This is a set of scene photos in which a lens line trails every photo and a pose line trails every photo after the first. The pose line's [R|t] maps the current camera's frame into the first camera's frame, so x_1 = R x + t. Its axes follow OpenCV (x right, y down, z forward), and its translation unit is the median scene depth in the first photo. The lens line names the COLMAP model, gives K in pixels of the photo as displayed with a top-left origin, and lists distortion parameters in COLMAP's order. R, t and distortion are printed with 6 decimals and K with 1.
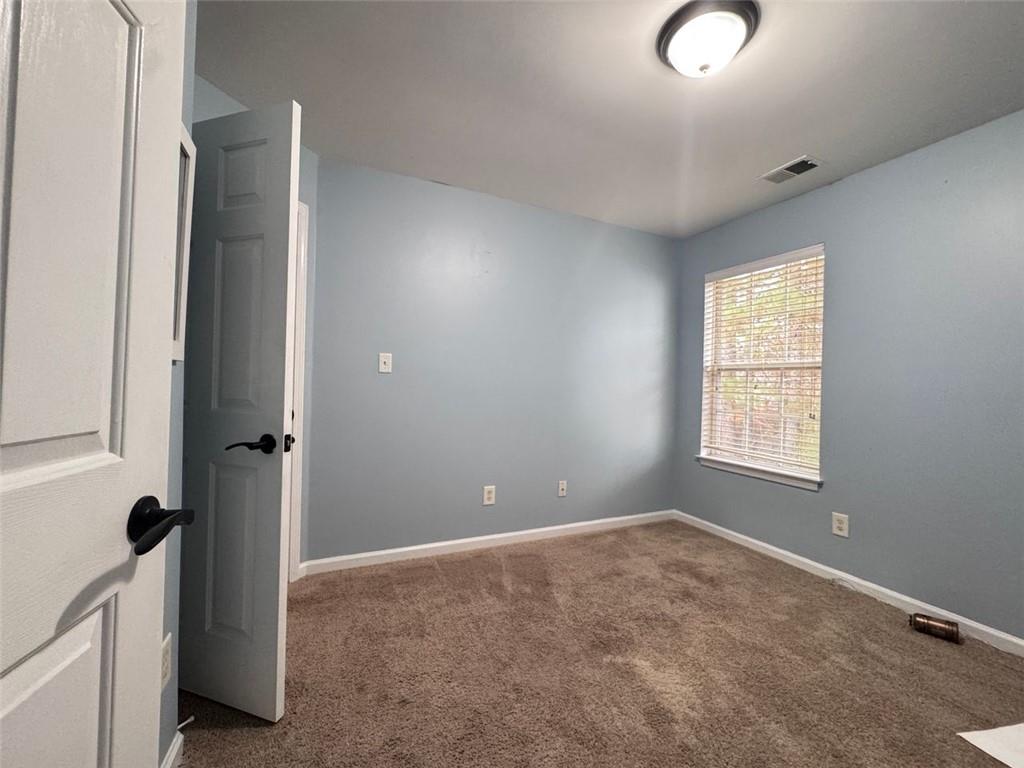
lens RADIAL K [[408.0, 0, 511.8], [0, 408.0, 381.7], [0, 0, 1]] dist [-0.001459, 0.000276]
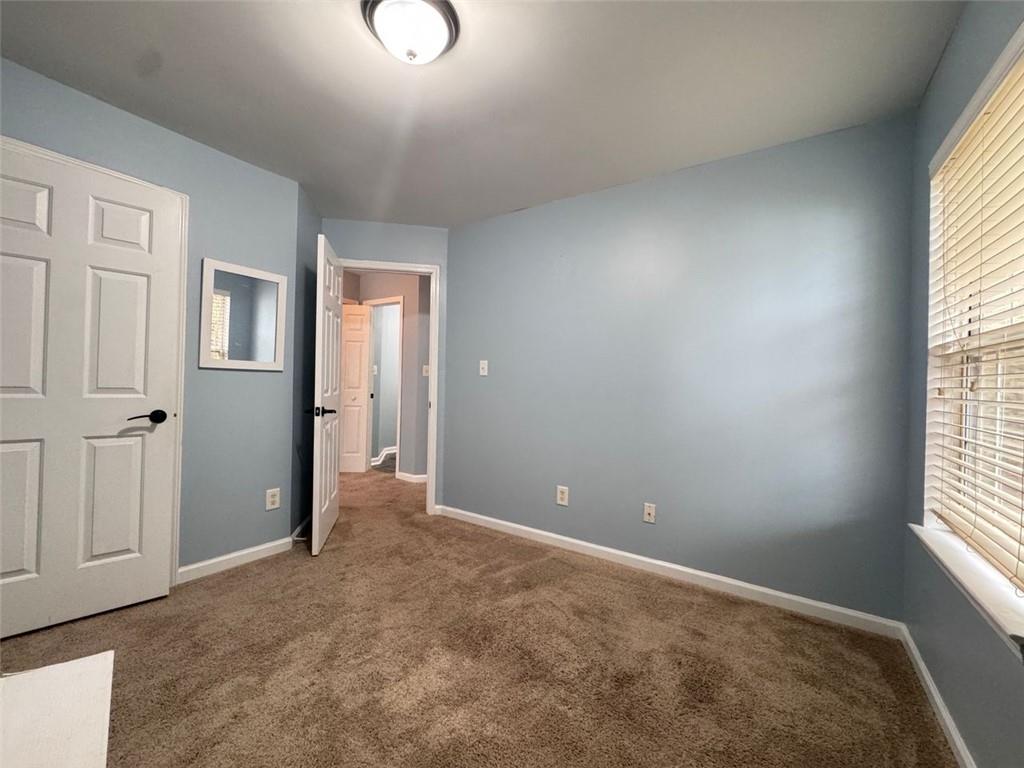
lens RADIAL K [[408.0, 0, 511.8], [0, 408.0, 381.7], [0, 0, 1]] dist [-0.001459, 0.000276]
pose [[0.519283, -0.016752, -0.854438, 0.827275], [-0.006057, 0.999711, -0.023281, 0.025483], [0.854581, 0.017265, 0.519031, 0.410918]]
